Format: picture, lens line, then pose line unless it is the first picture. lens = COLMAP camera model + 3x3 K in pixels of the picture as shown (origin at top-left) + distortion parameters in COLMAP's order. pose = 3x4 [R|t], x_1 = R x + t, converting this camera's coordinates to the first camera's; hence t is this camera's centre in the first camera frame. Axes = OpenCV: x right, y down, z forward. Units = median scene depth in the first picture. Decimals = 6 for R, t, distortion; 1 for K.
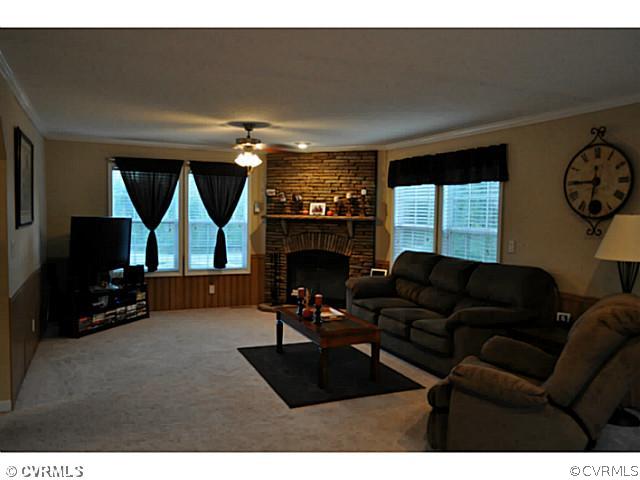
lens RADIAL K [[507.1, 0, 319.6], [0, 507.1, 236.8], [0, 0, 1]] dist [-0.012979, -0.001182]
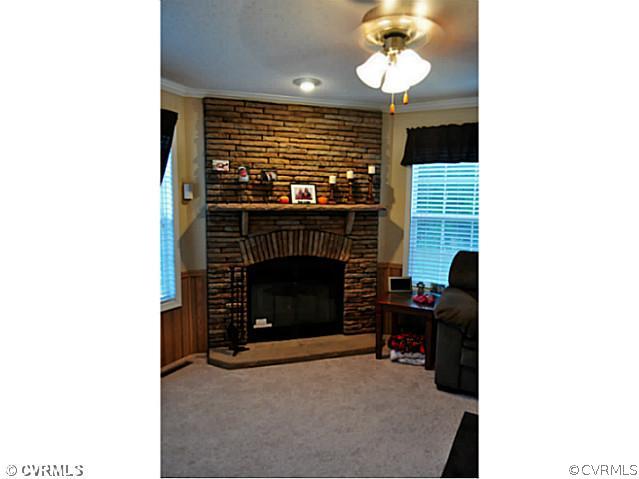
lens RADIAL K [[374.9, 0, 319.4], [0, 374.9, 241.0], [0, 0, 1]] dist [-0.014619, 0.000808]
pose [[0.796377, -0.079222, 0.599590, -0.280169], [0.029260, 0.995270, 0.092639, -0.039056], [-0.604093, -0.056232, 0.794928, 0.603576]]
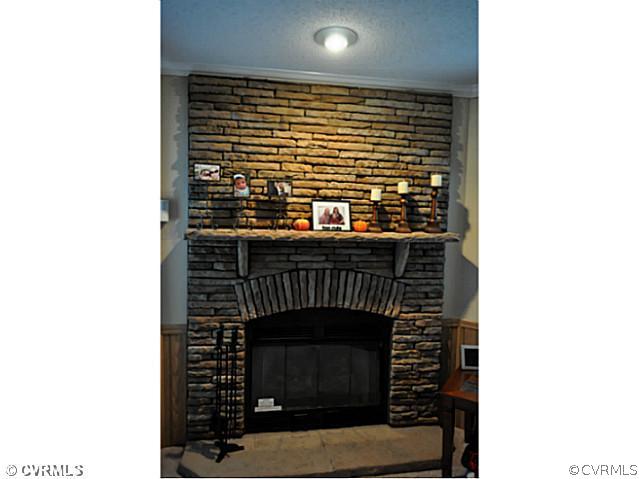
lens RADIAL K [[374.9, 0, 318.3], [0, 374.9, 241.8], [0, 0, 1]] dist [-0.014619, 0.000808]
pose [[0.867748, -0.031485, 0.496006, -0.172318], [0.014778, 0.999185, 0.037571, -0.045398], [-0.496785, -0.025272, 0.867506, 0.729175]]
